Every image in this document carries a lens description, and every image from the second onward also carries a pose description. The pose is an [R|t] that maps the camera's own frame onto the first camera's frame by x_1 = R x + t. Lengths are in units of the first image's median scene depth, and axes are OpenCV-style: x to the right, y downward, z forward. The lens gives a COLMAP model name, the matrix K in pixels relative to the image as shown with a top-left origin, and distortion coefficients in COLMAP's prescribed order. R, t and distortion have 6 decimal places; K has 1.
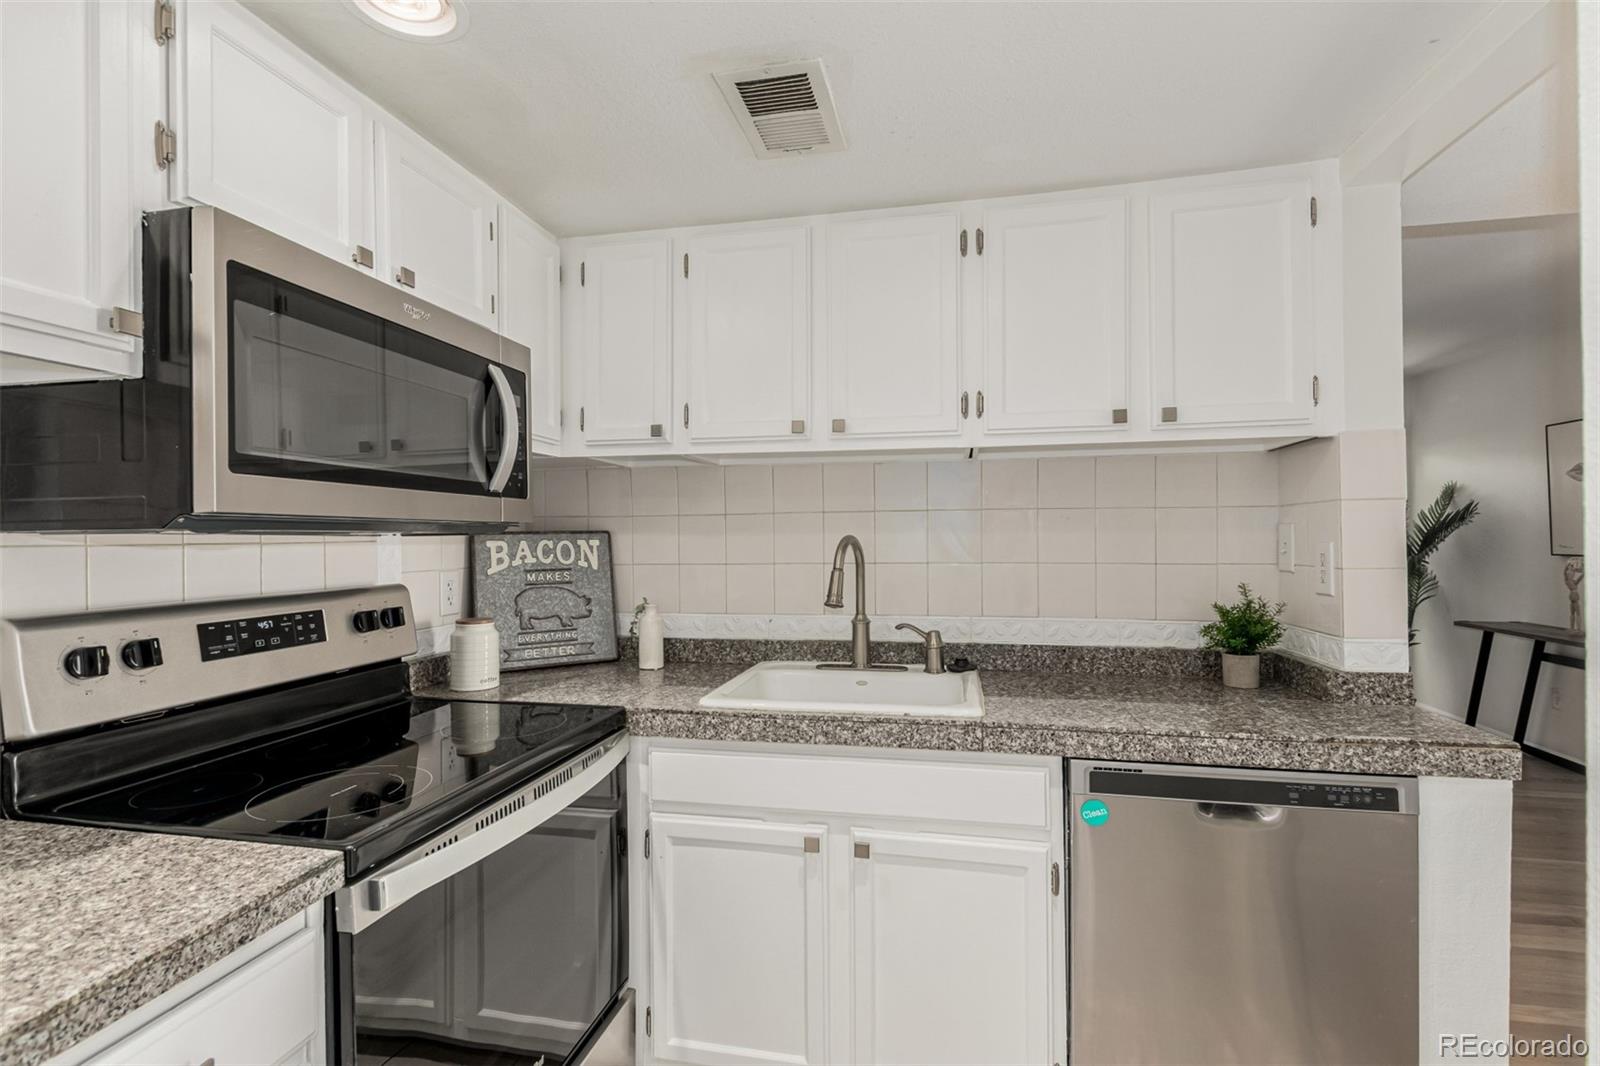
lens RADIAL K [[730.5, 0, 796.6], [0, 730.5, 538.3], [0, 0, 1]] dist [0.006132, -0.003957]
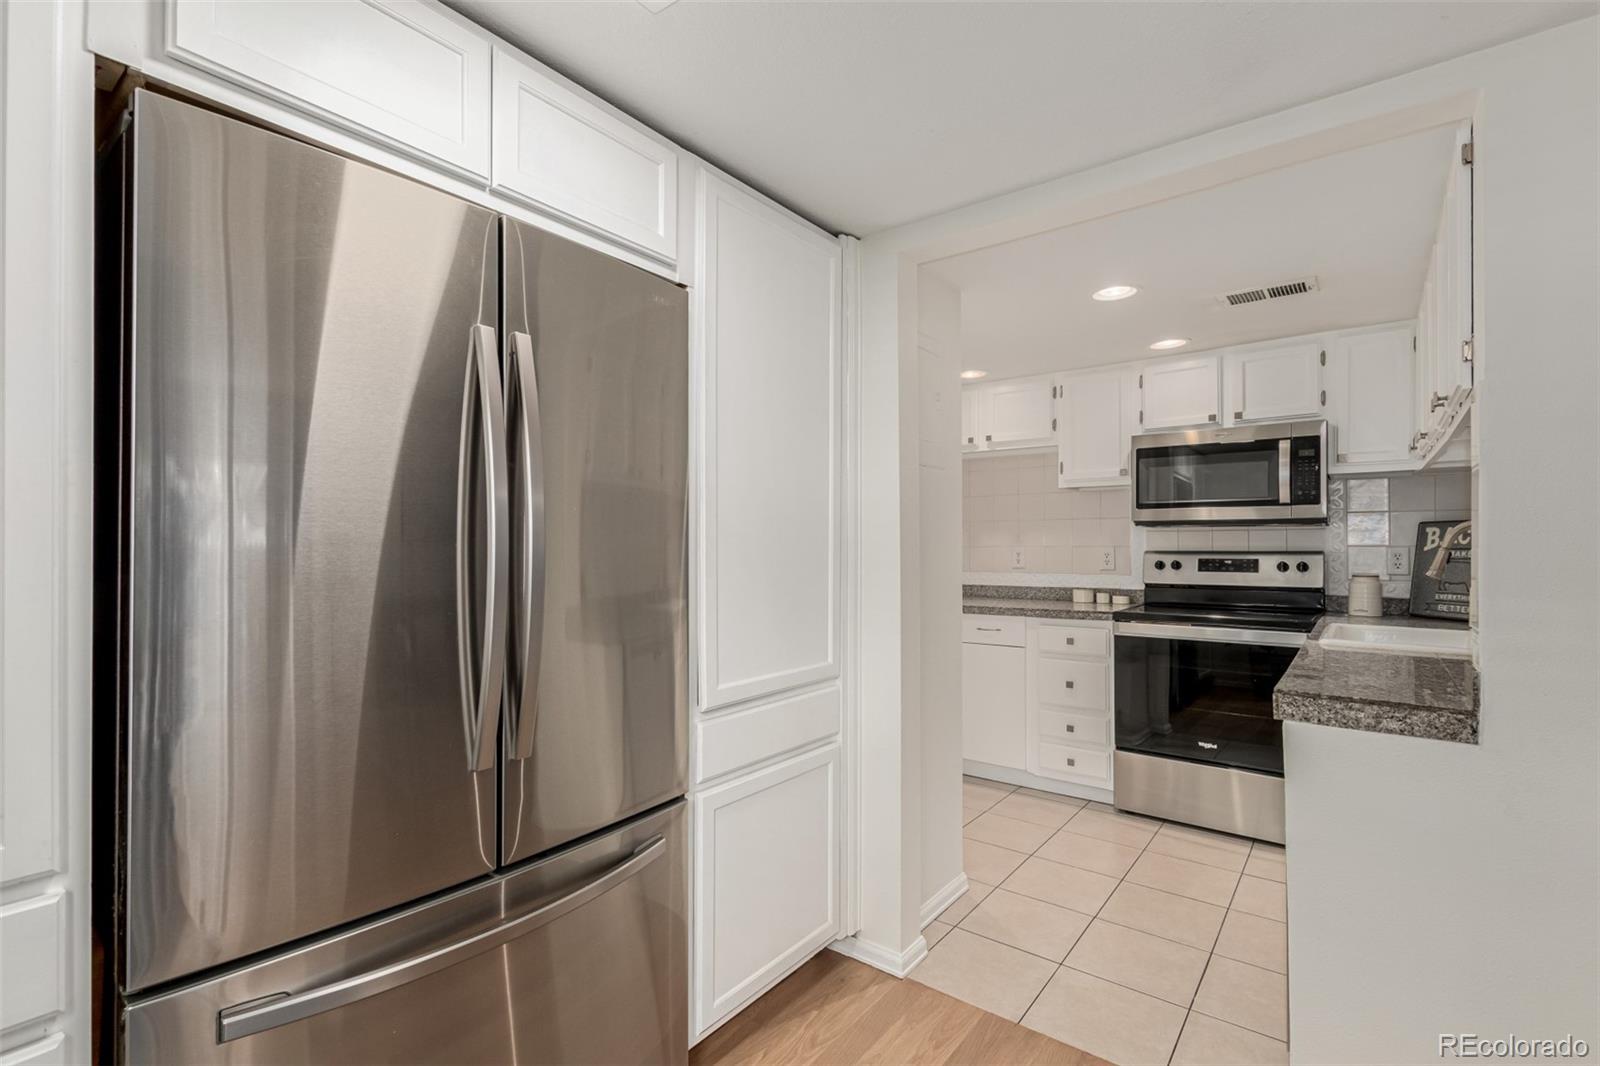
lens RADIAL K [[730.5, 0, 793.1], [0, 730.5, 538.3], [0, 0, 1]] dist [0.006132, -0.003957]
pose [[-0.439478, 0.001284, -0.898252, 1.835891], [0.002930, 0.999996, -0.000004, 0.026068], [0.898249, -0.002633, -0.439480, 0.627347]]
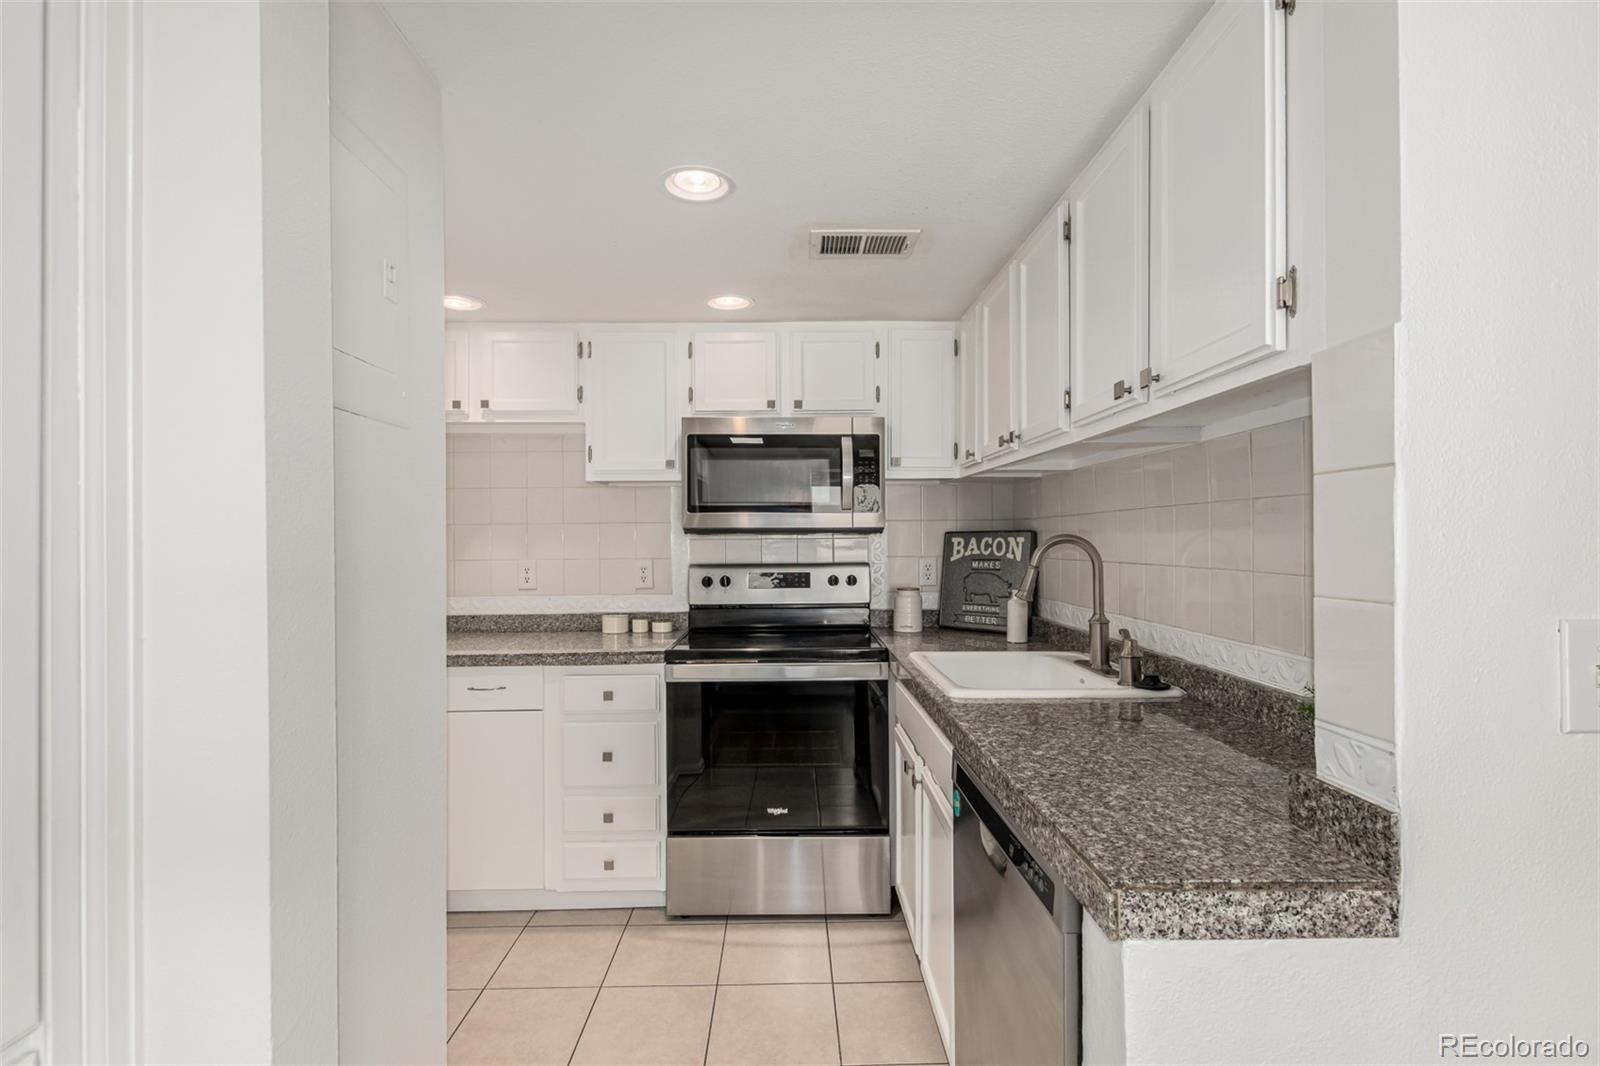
lens RADIAL K [[730.5, 0, 799.5], [0, 730.5, 537.0], [0, 0, 1]] dist [0.006132, -0.003957]
pose [[0.226154, 0.003908, -0.974084, 1.163483], [0.002182, 0.999987, 0.004519, -0.006904], [0.974089, -0.003147, 0.226142, 0.466778]]
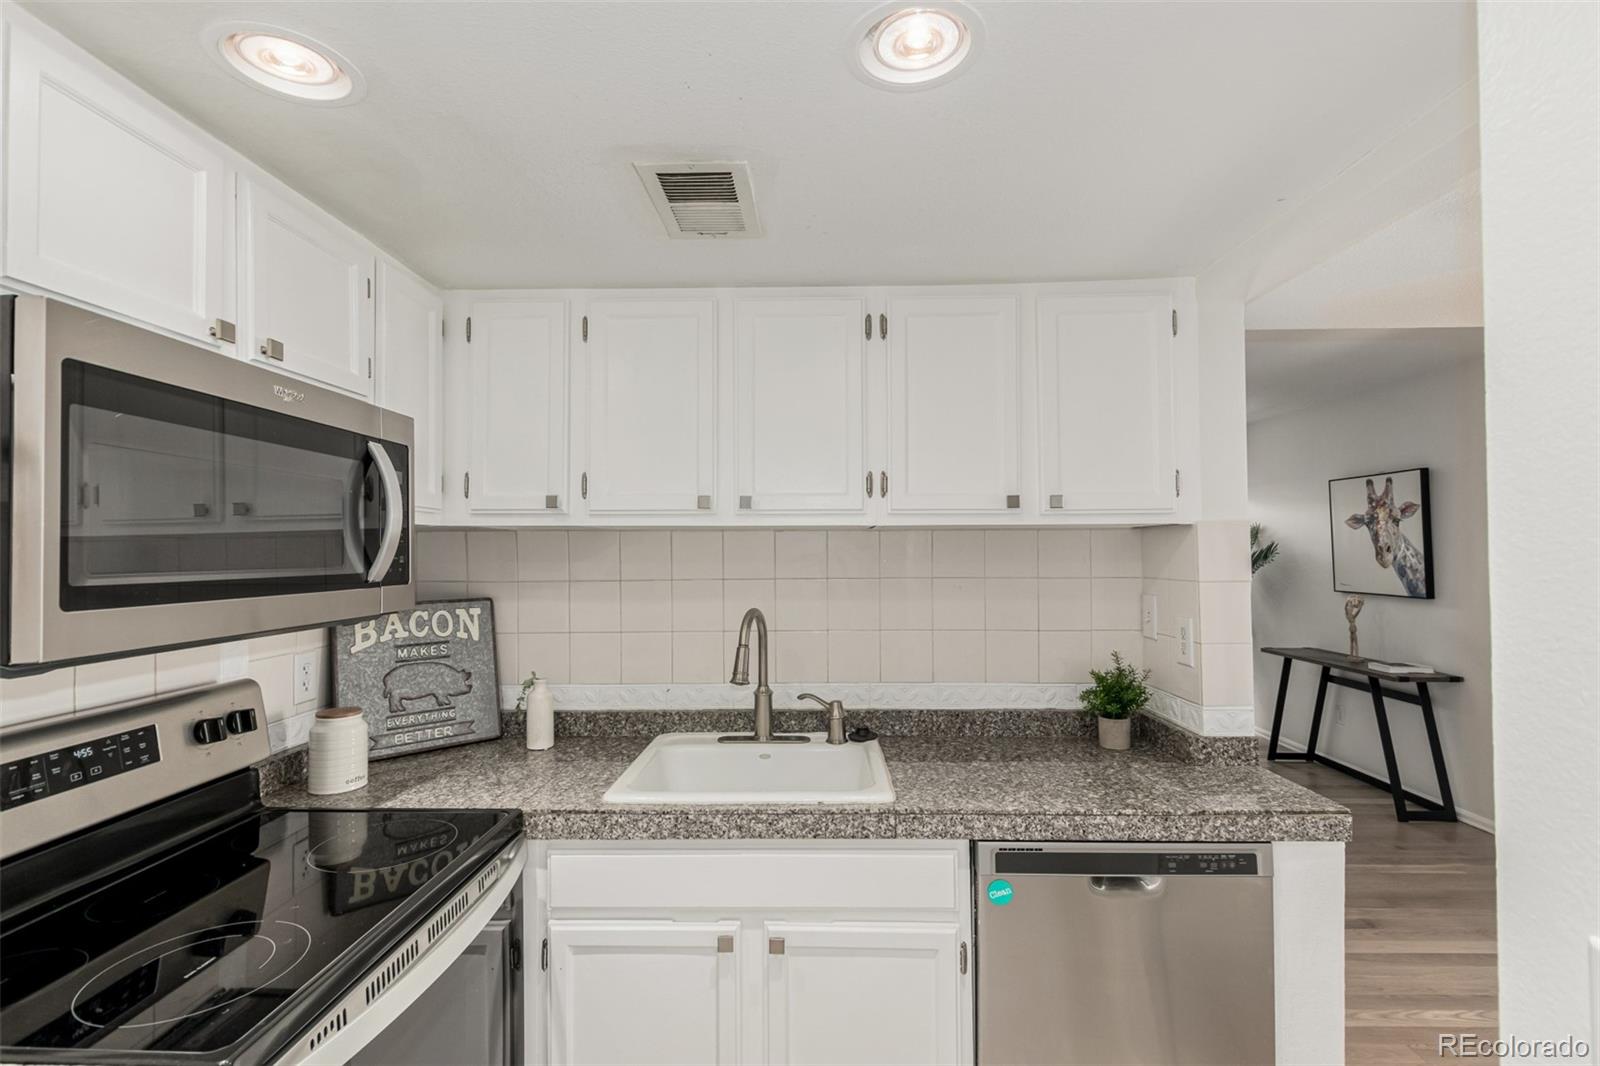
lens RADIAL K [[730.5, 0, 796.9], [0, 730.5, 538.4], [0, 0, 1]] dist [0.006132, -0.003957]
pose [[0.983297, 0.004078, 0.181963, -0.059516], [-0.000714, 0.999828, -0.018549, -0.093951], [-0.182008, 0.018109, 0.983130, 0.014904]]
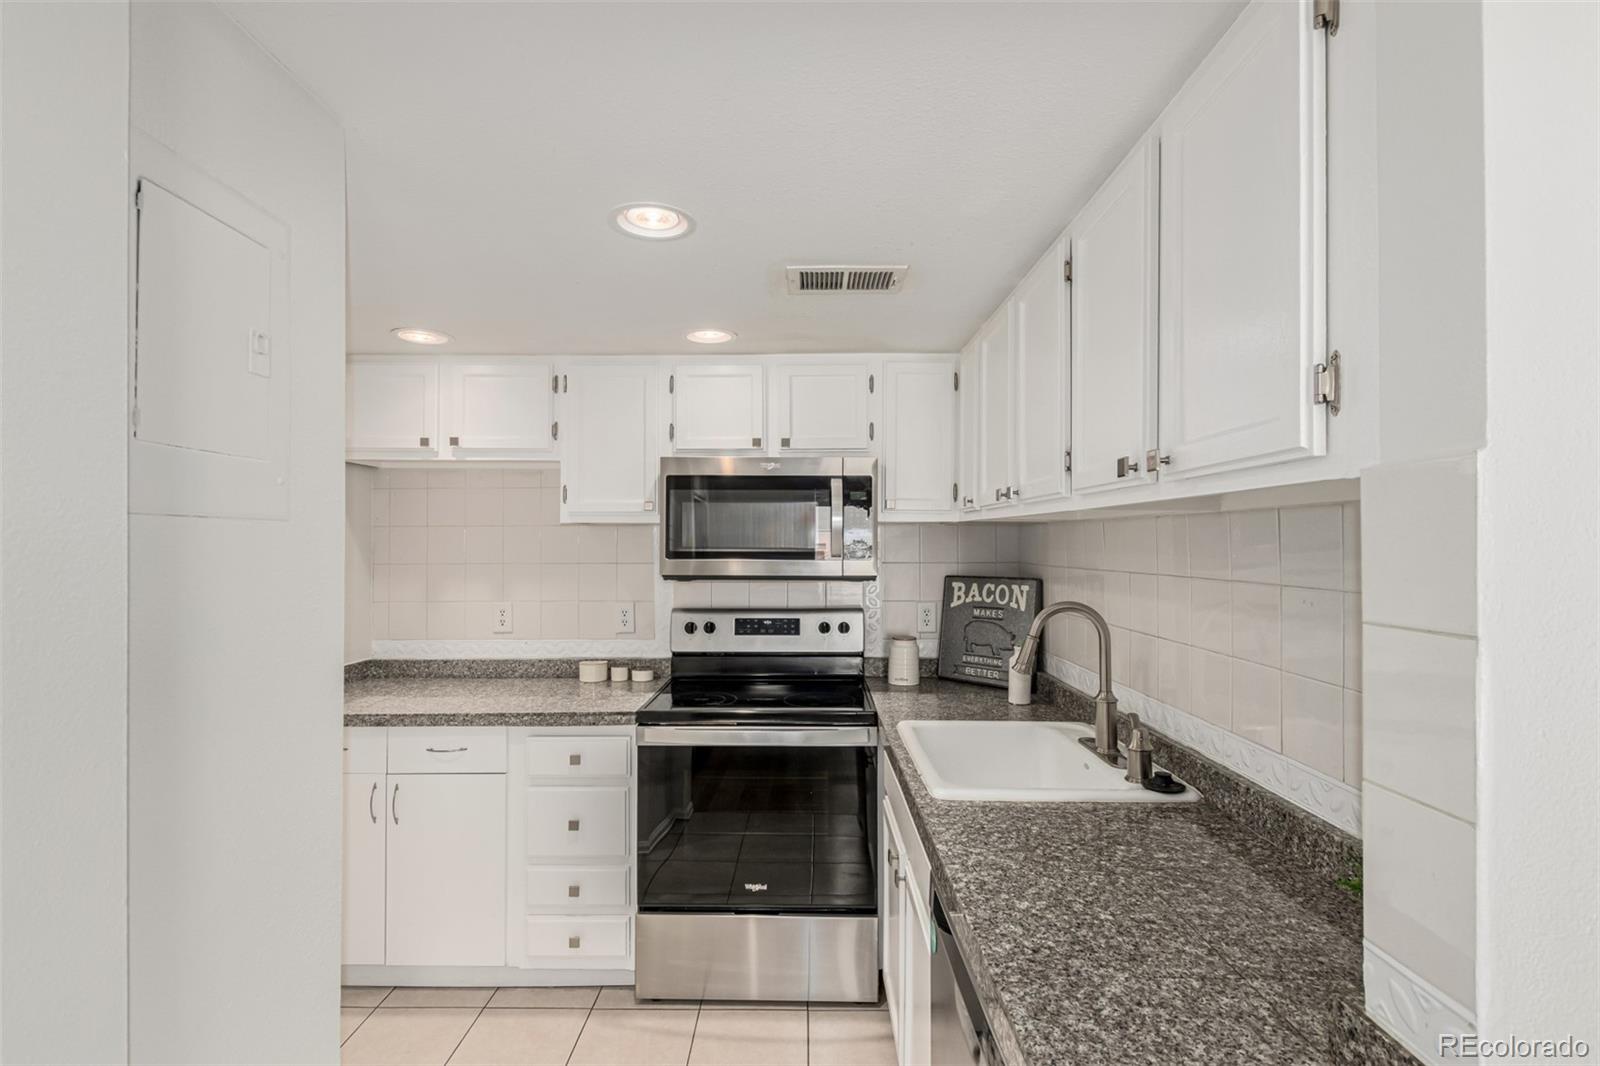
lens RADIAL K [[730.5, 0, 798.3], [0, 730.5, 536.8], [0, 0, 1]] dist [0.006132, -0.003957]
pose [[0.200384, -0.000216, -0.979717, 1.069931], [-0.003770, 0.999992, -0.000992, -0.098560], [0.979710, 0.003892, 0.200382, 0.556413]]
